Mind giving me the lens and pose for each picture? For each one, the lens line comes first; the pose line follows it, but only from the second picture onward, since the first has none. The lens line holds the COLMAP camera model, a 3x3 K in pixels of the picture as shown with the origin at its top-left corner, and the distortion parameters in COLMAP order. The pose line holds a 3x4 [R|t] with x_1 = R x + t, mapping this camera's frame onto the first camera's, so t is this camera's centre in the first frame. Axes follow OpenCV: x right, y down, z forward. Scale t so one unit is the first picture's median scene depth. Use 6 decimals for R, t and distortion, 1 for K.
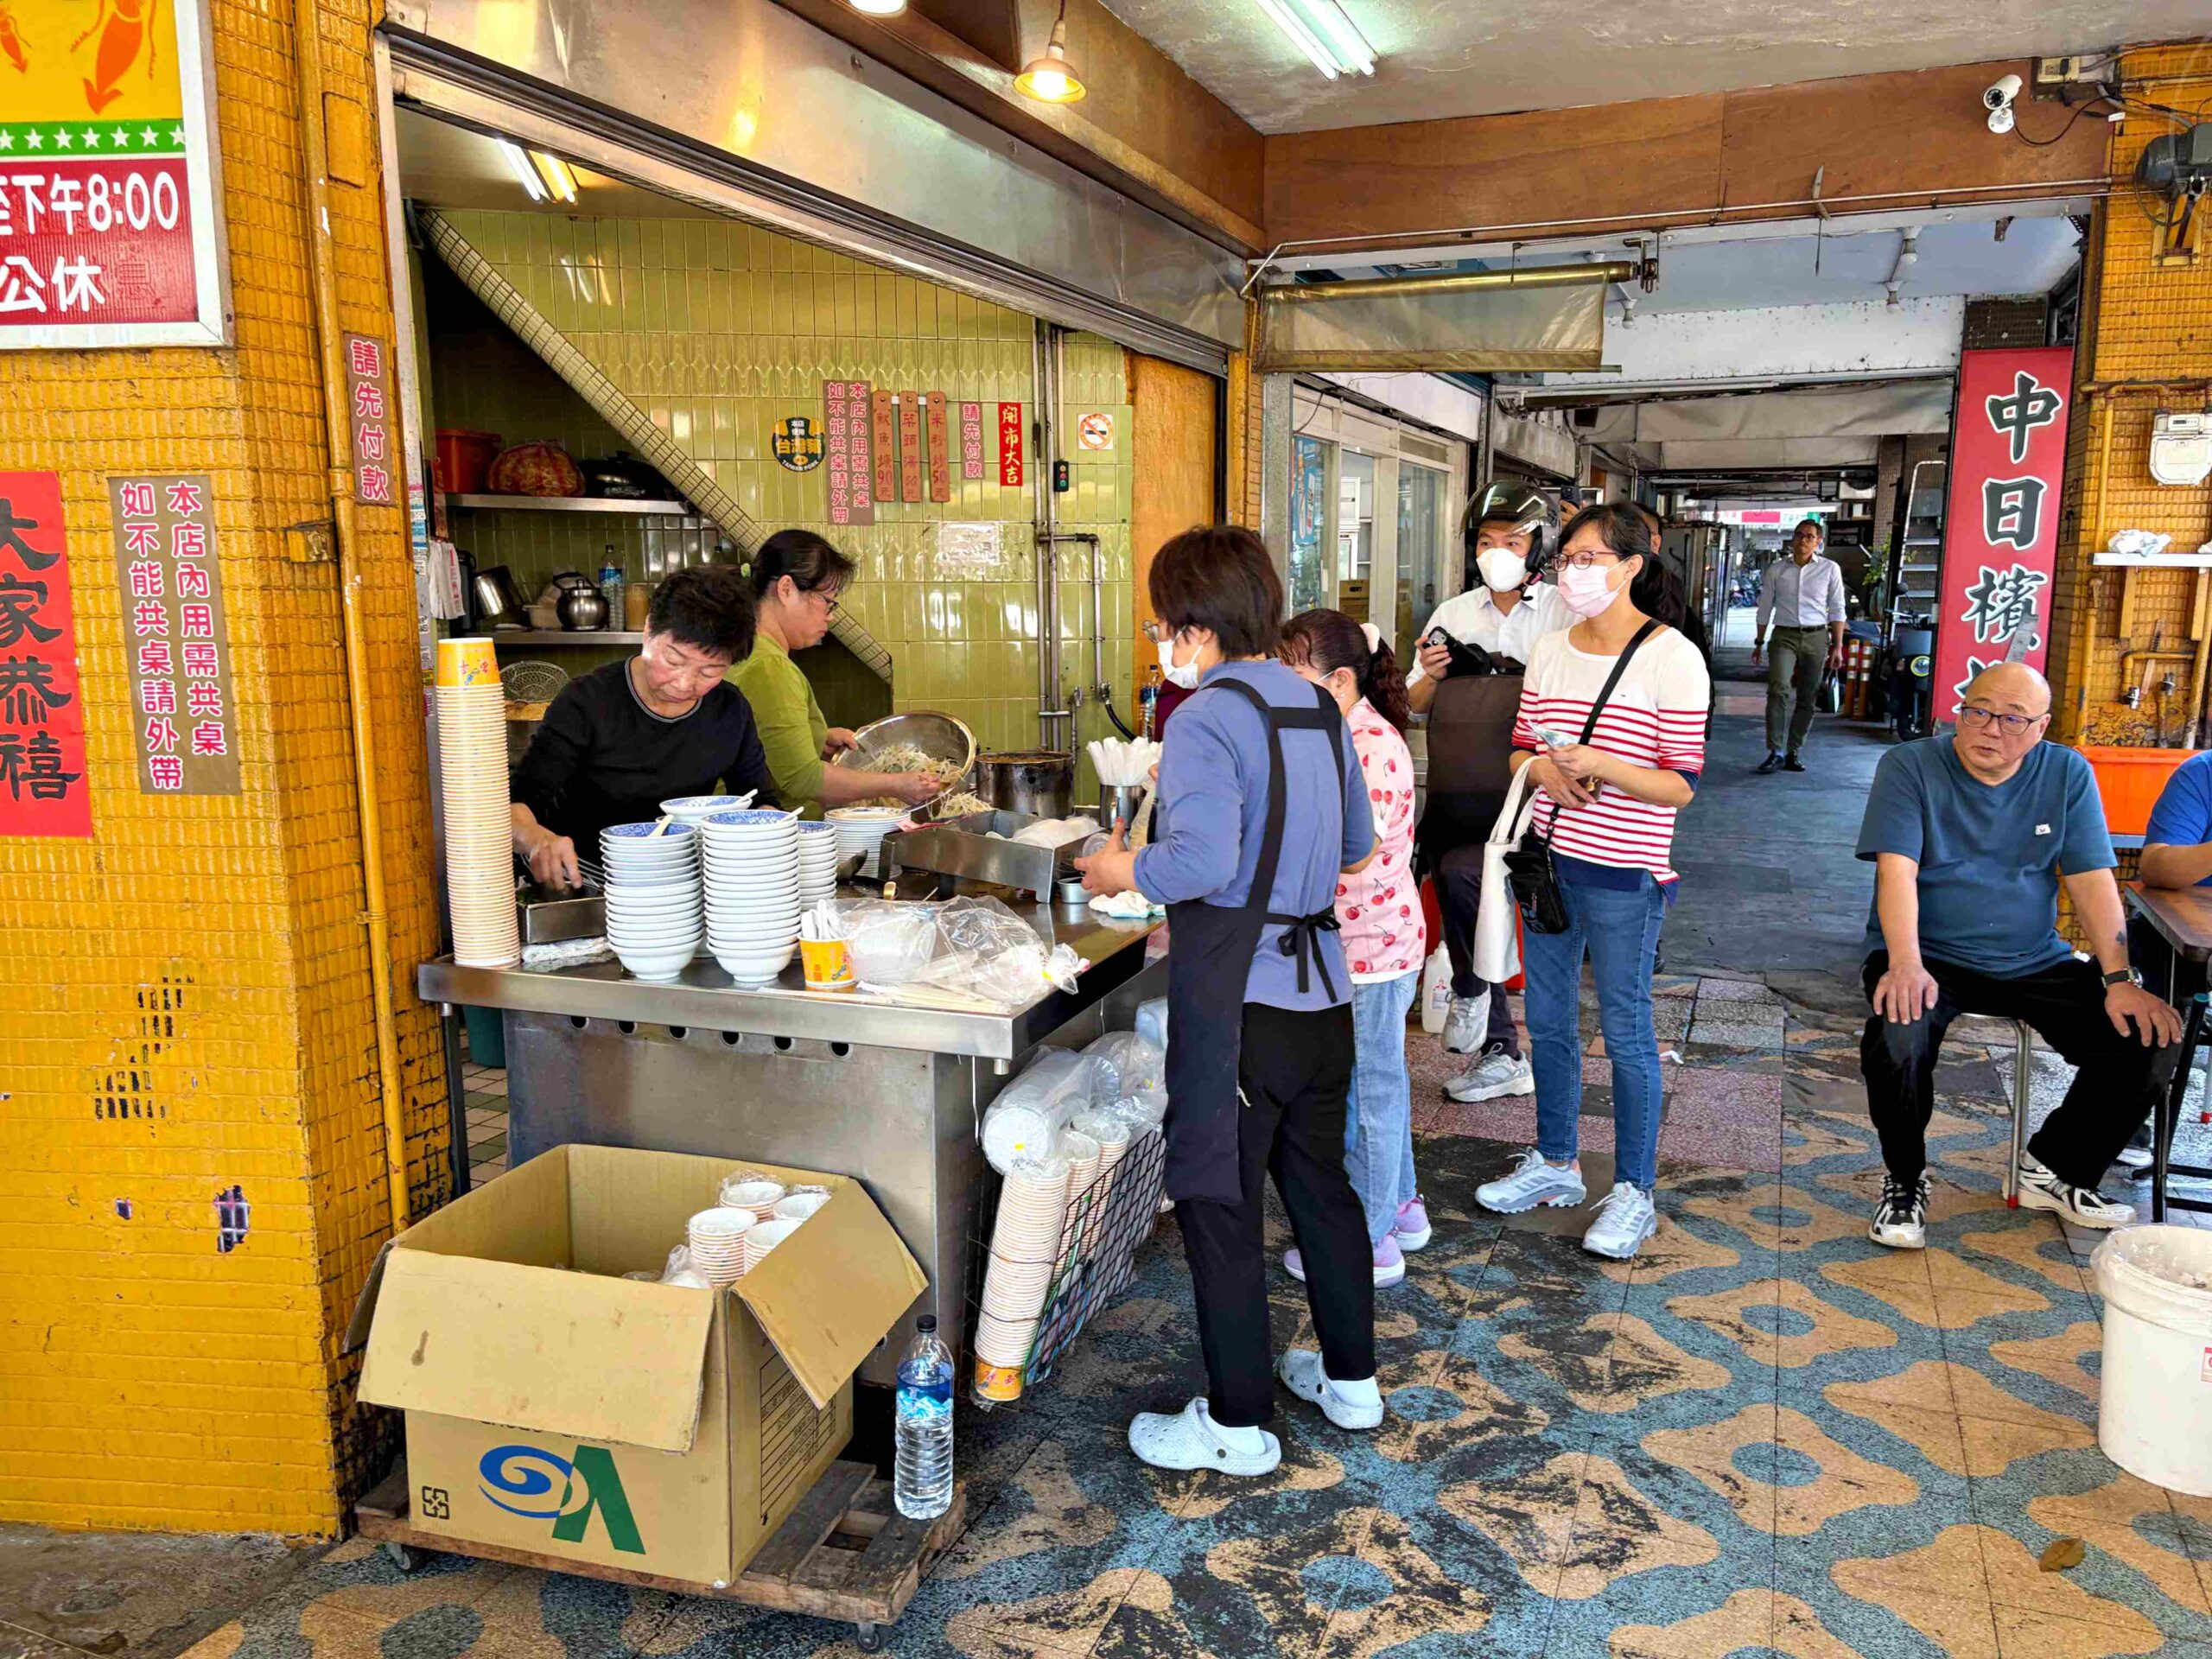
lens RADIAL K [[1673.3, 0, 1106.0], [0, 1673.3, 829.5], [0, 0, 1]] dist [0.062174, -0.079269]
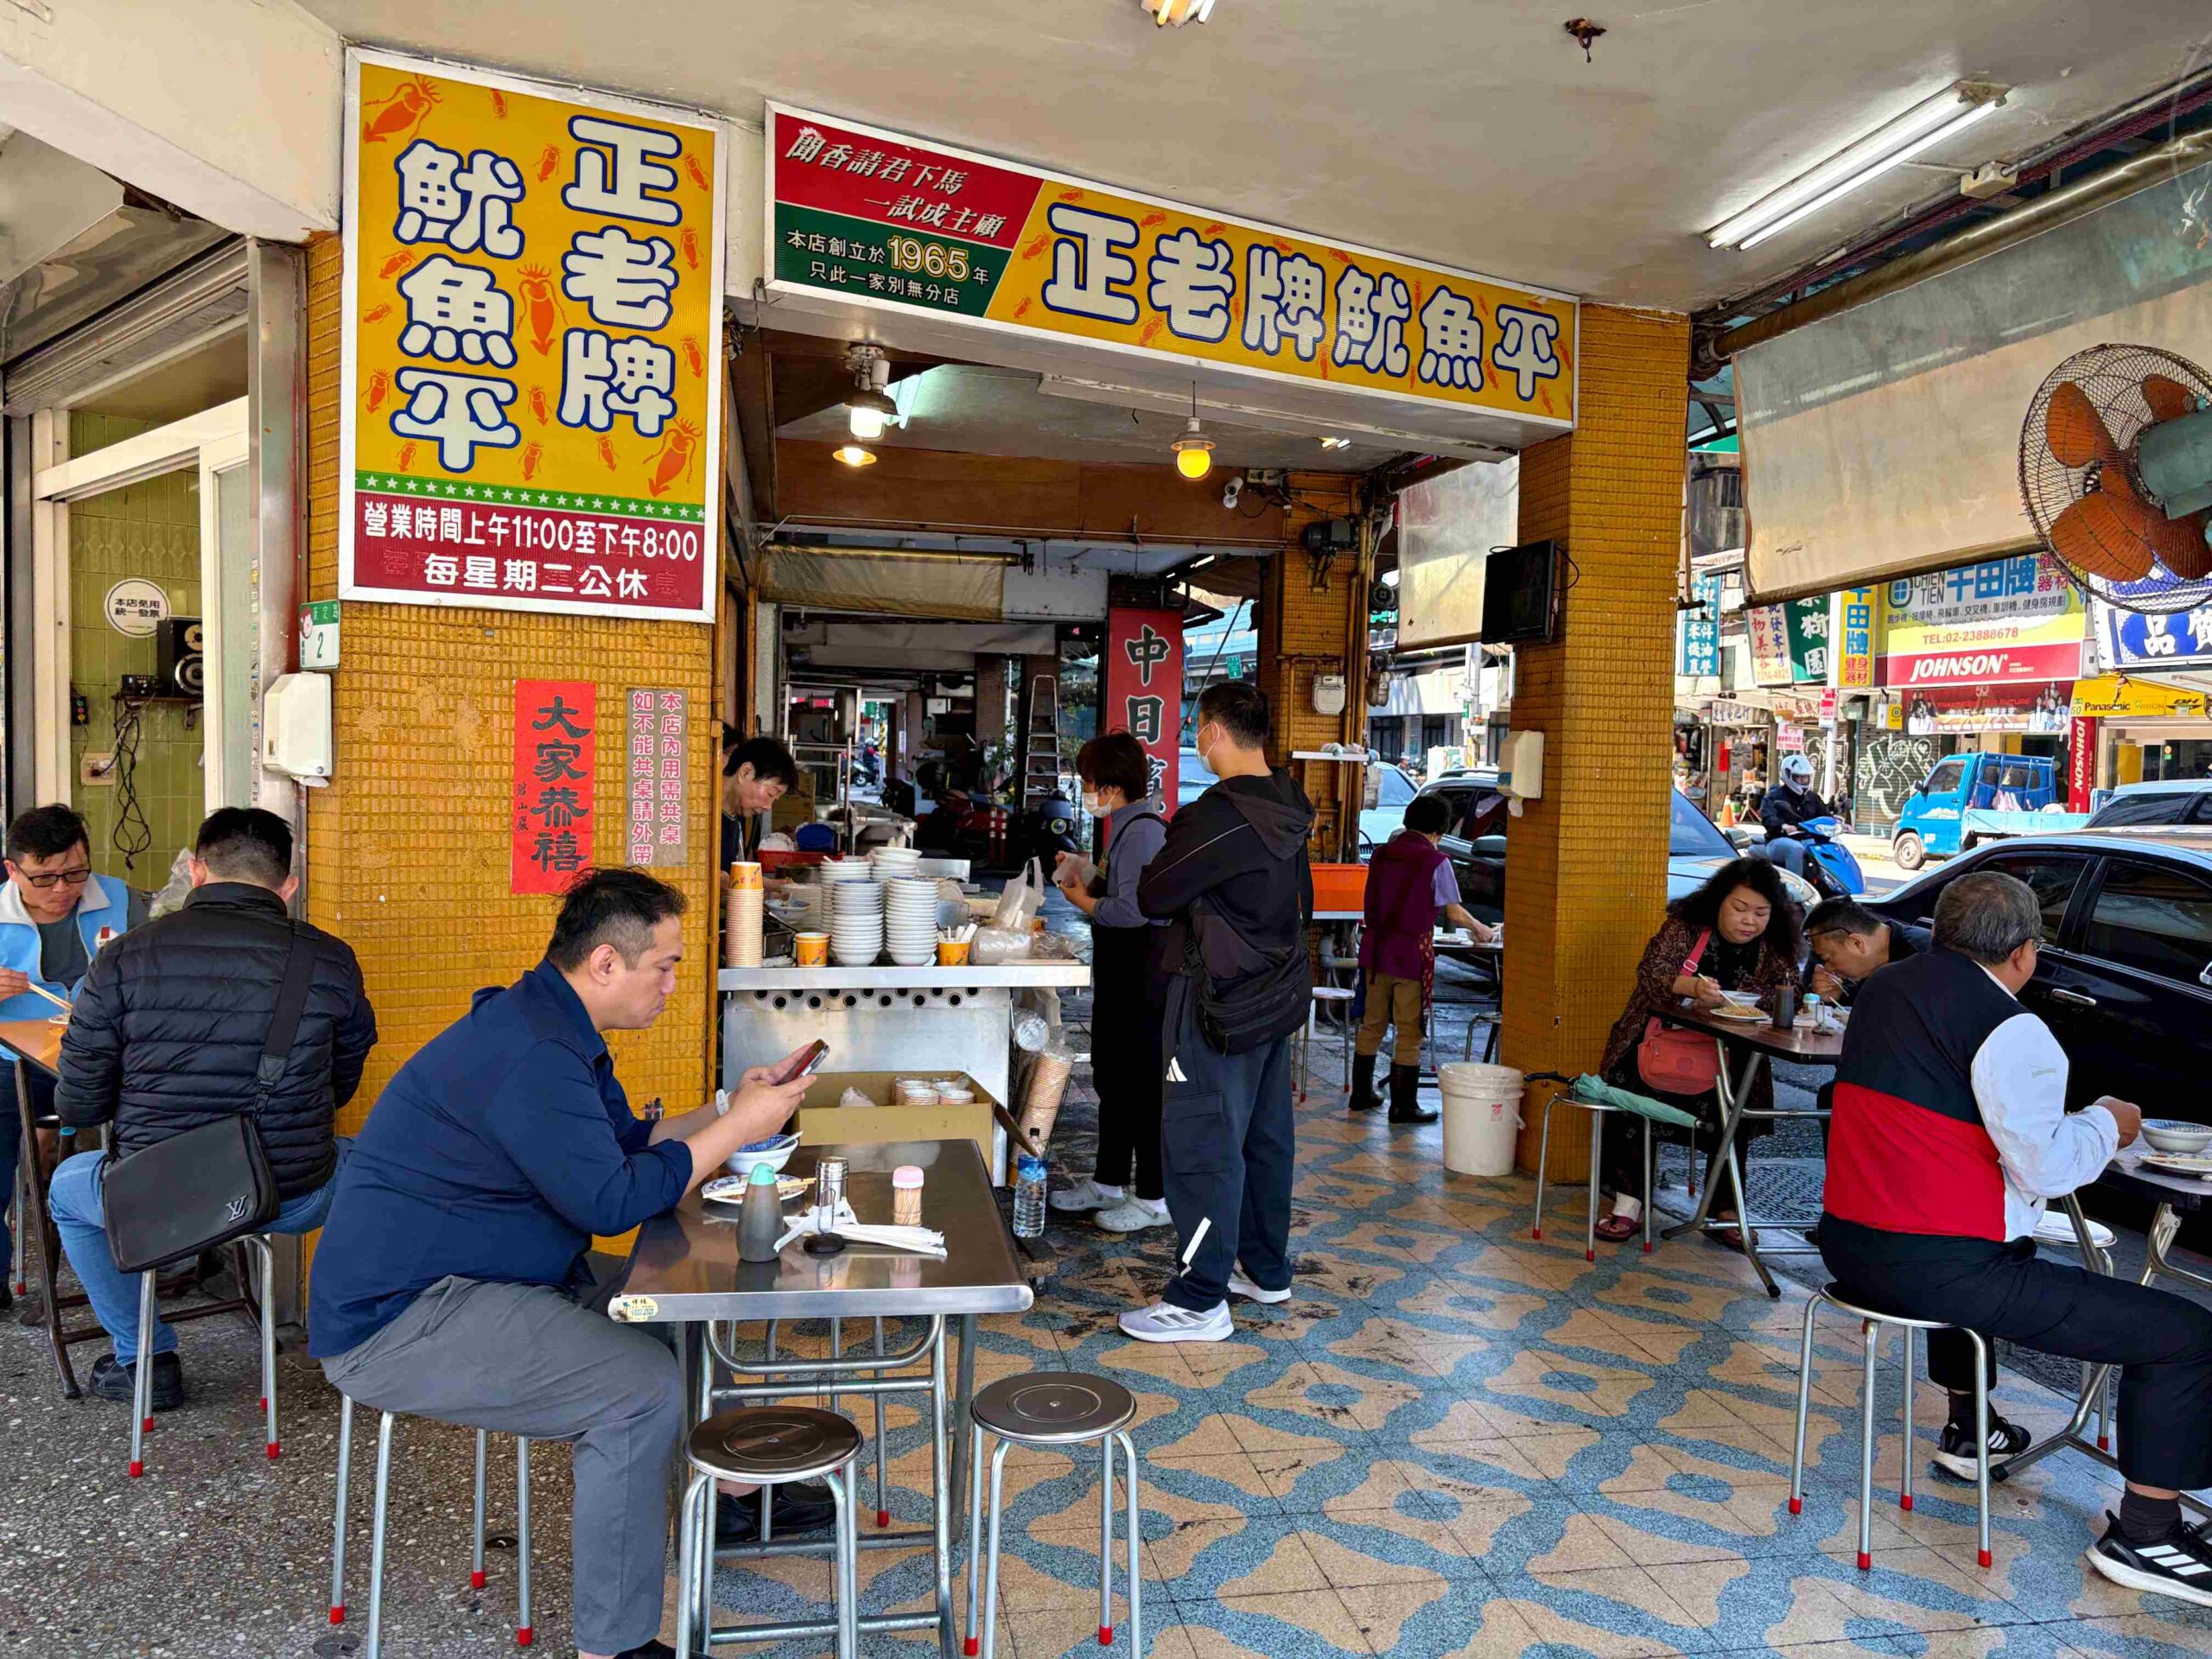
lens RADIAL K [[1637.8, 0, 1085.8], [0, 1637.8, 799.1], [0, 0, 1]] dist [0.057426, -0.068134]
pose [[0.853724, 0.009909, 0.520631, -1.014218], [0.052190, 0.993156, -0.104484, 0.107813], [-0.518104, 0.116372, 0.847364, -0.662948]]
